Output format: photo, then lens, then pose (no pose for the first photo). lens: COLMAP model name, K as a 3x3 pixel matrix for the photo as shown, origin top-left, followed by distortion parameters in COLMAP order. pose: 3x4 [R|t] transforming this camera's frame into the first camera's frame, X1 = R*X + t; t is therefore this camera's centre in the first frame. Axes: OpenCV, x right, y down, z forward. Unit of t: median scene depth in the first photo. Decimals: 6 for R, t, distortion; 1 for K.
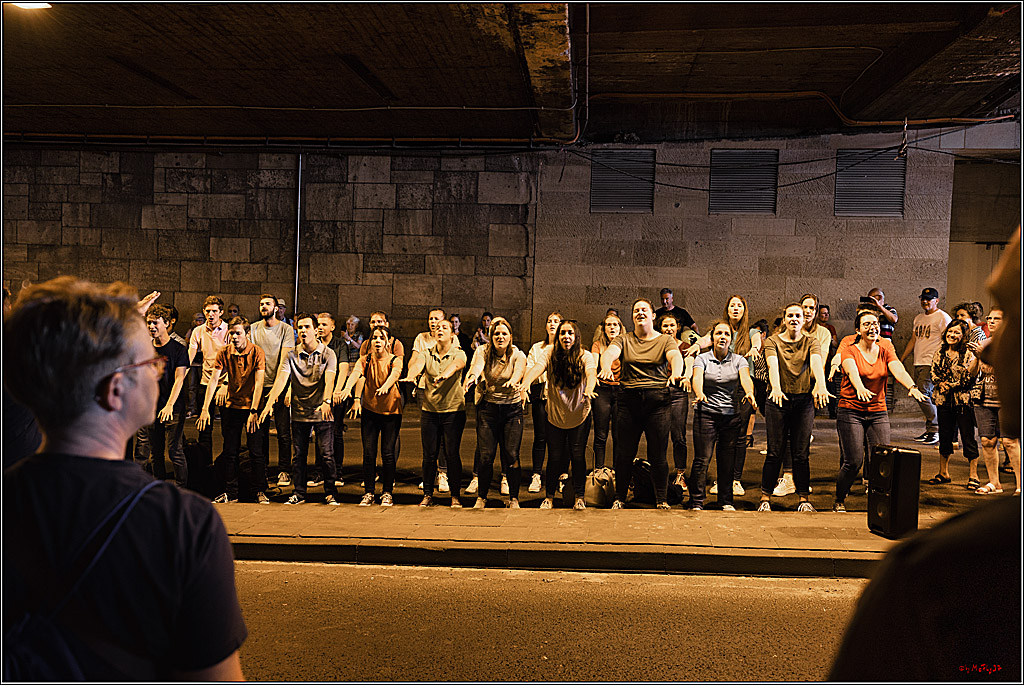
lens RADIAL K [[790.7, 0, 501.9], [0, 790.7, 338.0], [0, 0, 1]] dist [0.020111, -0.005510]
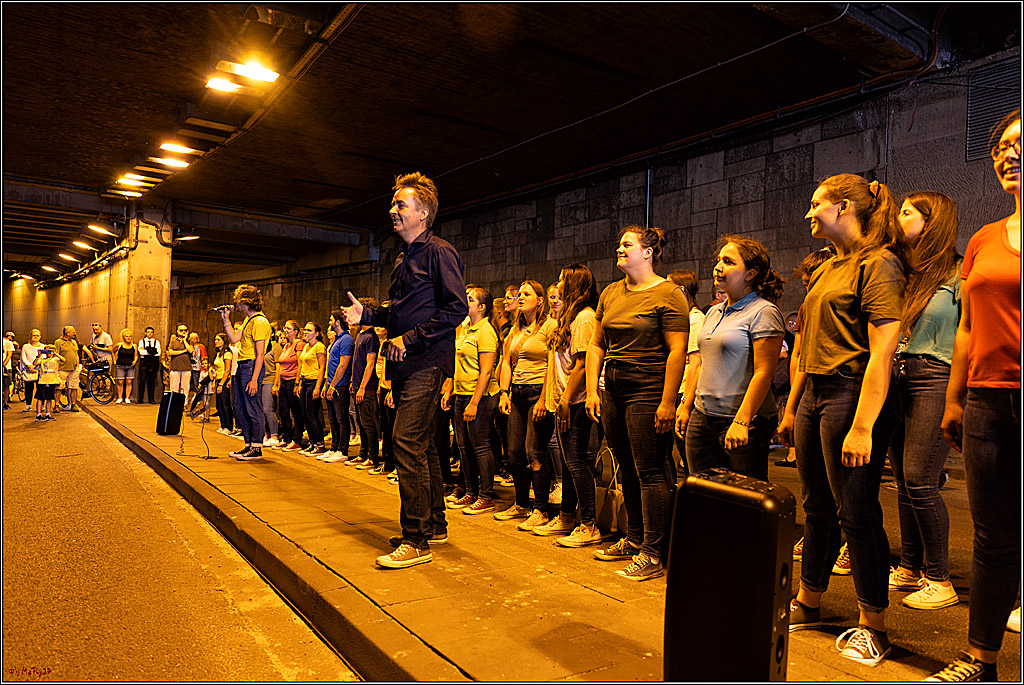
lens RADIAL K [[688.9, 0, 506.9], [0, 688.9, 340.0], [0, 0, 1]] dist [0.015073, 0.008438]
pose [[0.666784, -0.020328, -0.744974, 0.278855], [-0.031505, 0.997965, -0.055430, 0.040439], [0.744585, 0.060431, 0.664787, 0.294586]]
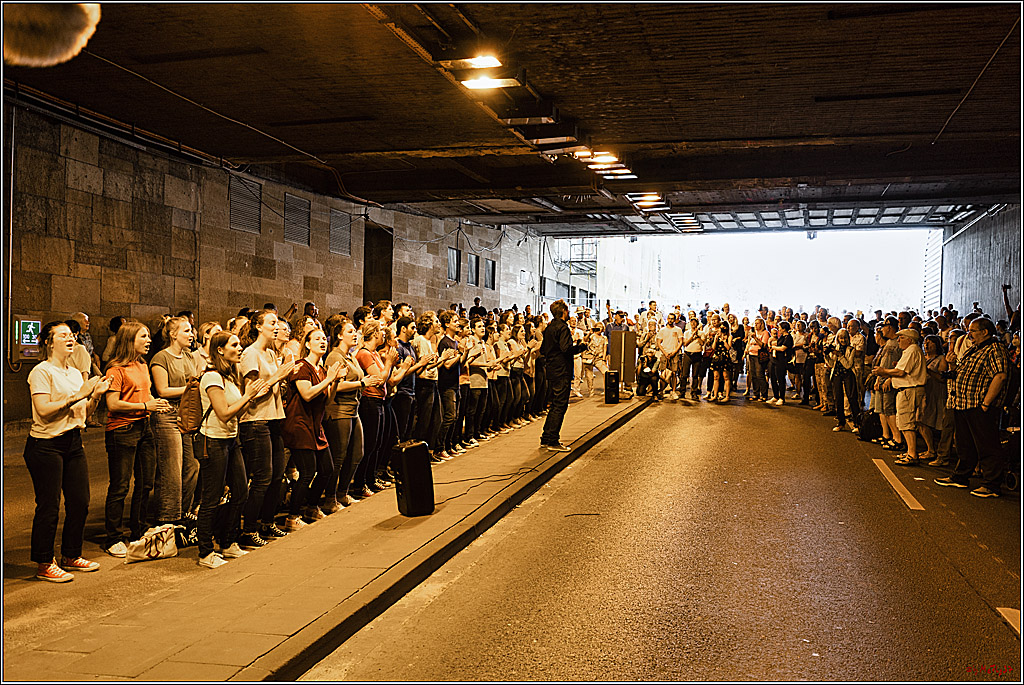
lens RADIAL K [[891.0, 0, 524.6], [0, 891.0, 364.6], [0, 0, 1]] dist [0.030822, -0.014076]
pose [[0.121017, -0.043523, 0.991696, -1.103120], [0.009971, 0.999041, 0.042629, -0.007647], [-0.992600, 0.004729, 0.121335, 0.387948]]
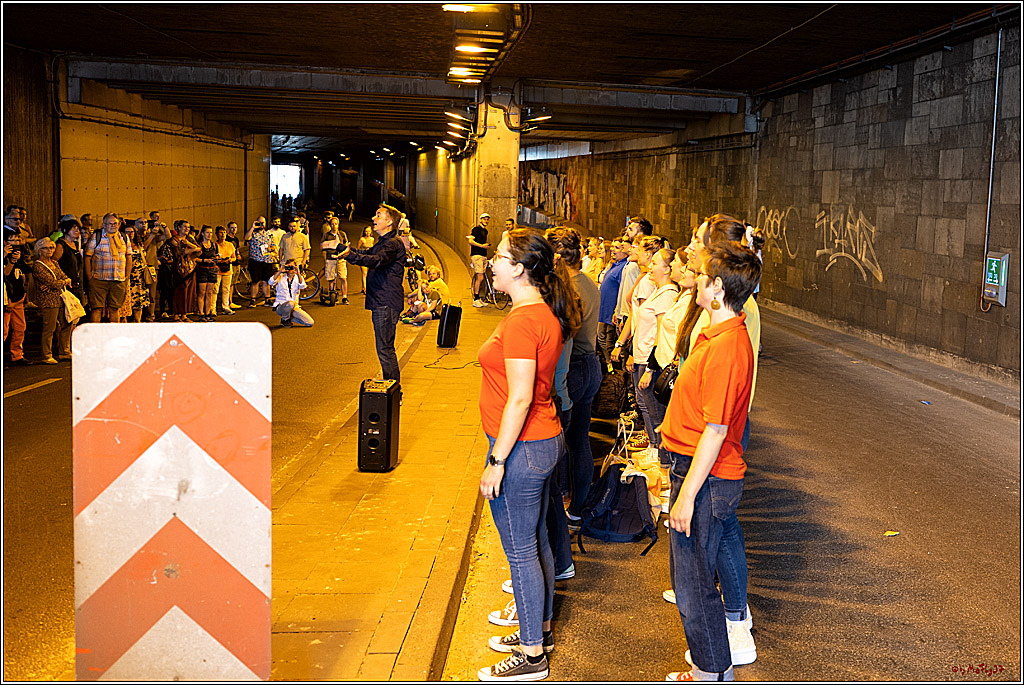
lens RADIAL K [[947.9, 0, 636.7], [0, 947.9, 268.3], [0, 0, 1]] dist [0.008561, 0.000000]
pose [[0.270172, 0.051257, -0.961447, 0.527529], [-0.054042, 0.997815, 0.038010, -0.024701], [0.961294, 0.041689, 0.272351, 0.440457]]
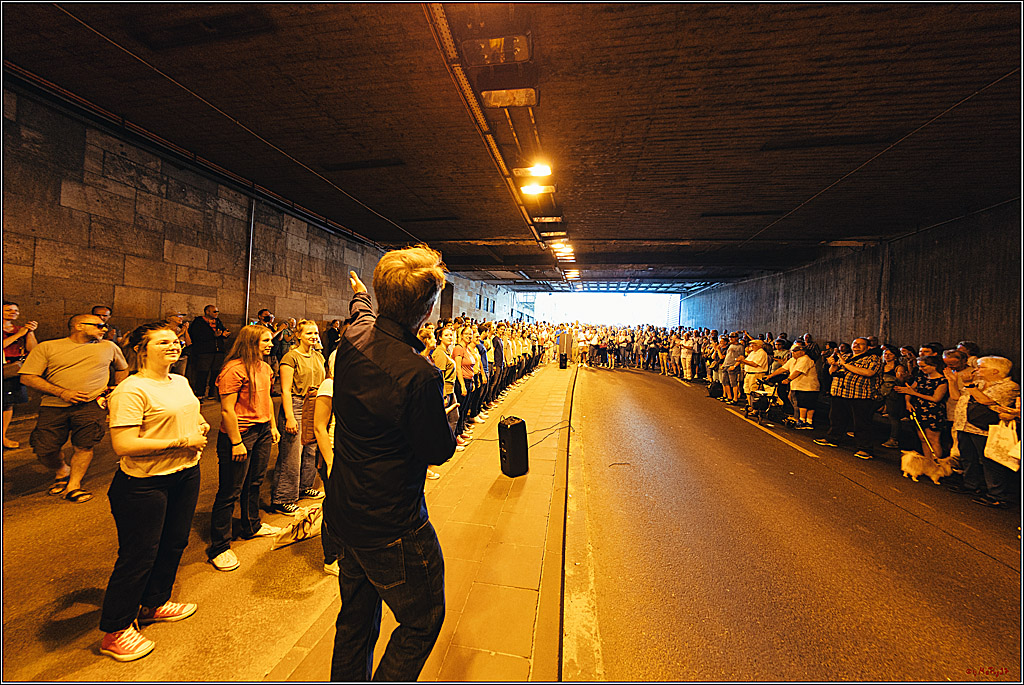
lens RADIAL K [[340.1, 0, 512.0], [0, 340.1, 337.8], [0, 0, 1]] dist [0.007787, 0.000616]
pose [[0.060049, -0.025251, 0.997876, -0.833472], [-0.015873, 0.999529, 0.026248, -0.013321], [-0.998069, -0.017415, 0.059620, 0.515349]]
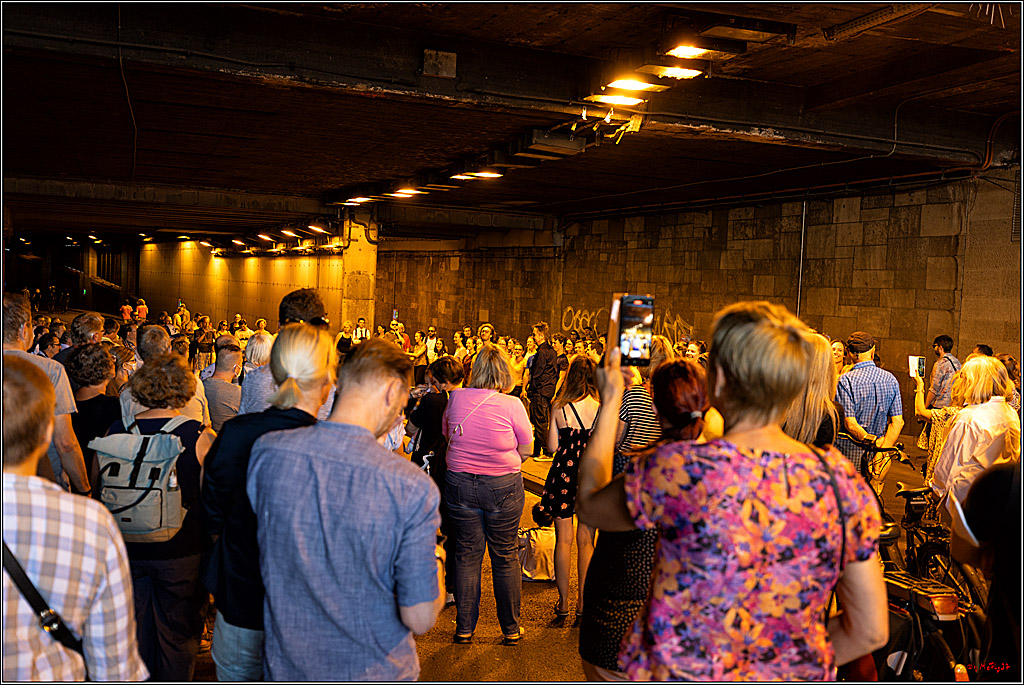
lens RADIAL K [[973.0, 0, 504.6], [0, 973.0, 346.7], [0, 0, 1]] dist [0.005602, 0.000000]
pose [[0.476649, 0.040564, -0.878157, 0.783516], [-0.052213, 0.998478, 0.017782, -0.025559], [0.877542, 0.037375, 0.478041, -0.040387]]
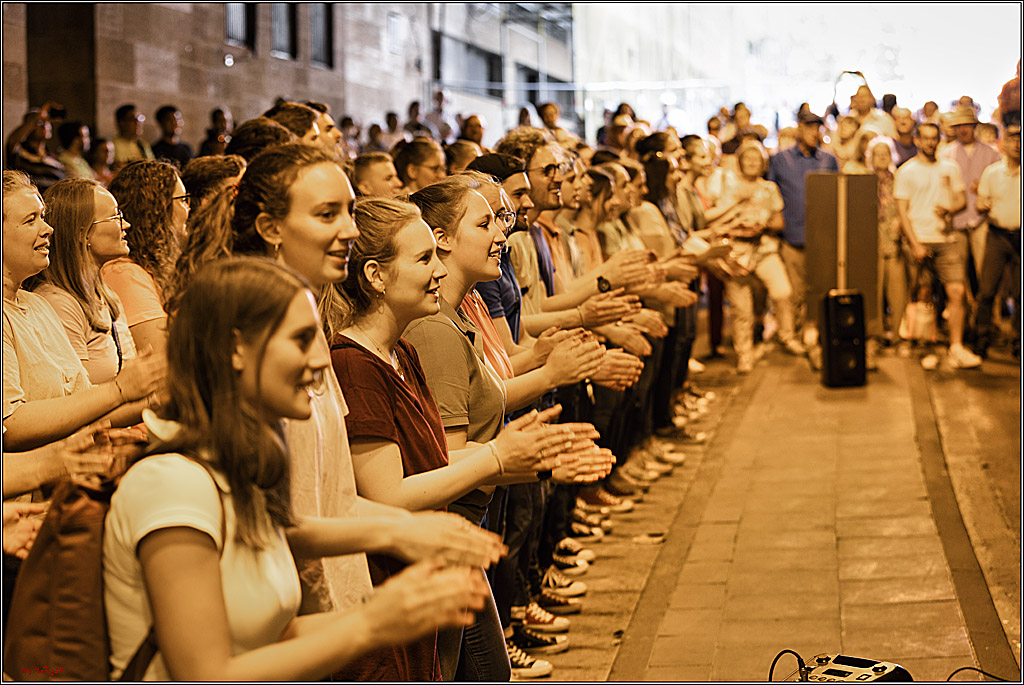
lens RADIAL K [[2192.8, 0, 512.3], [0, 2192.8, 339.7], [0, 0, 1]] dist [-0.078450, 0.000000]
pose [[0.001579, -0.084605, 0.996413, -0.879040], [0.042254, 0.995530, 0.084463, -0.016750], [-0.999106, 0.041969, 0.005147, 0.579058]]
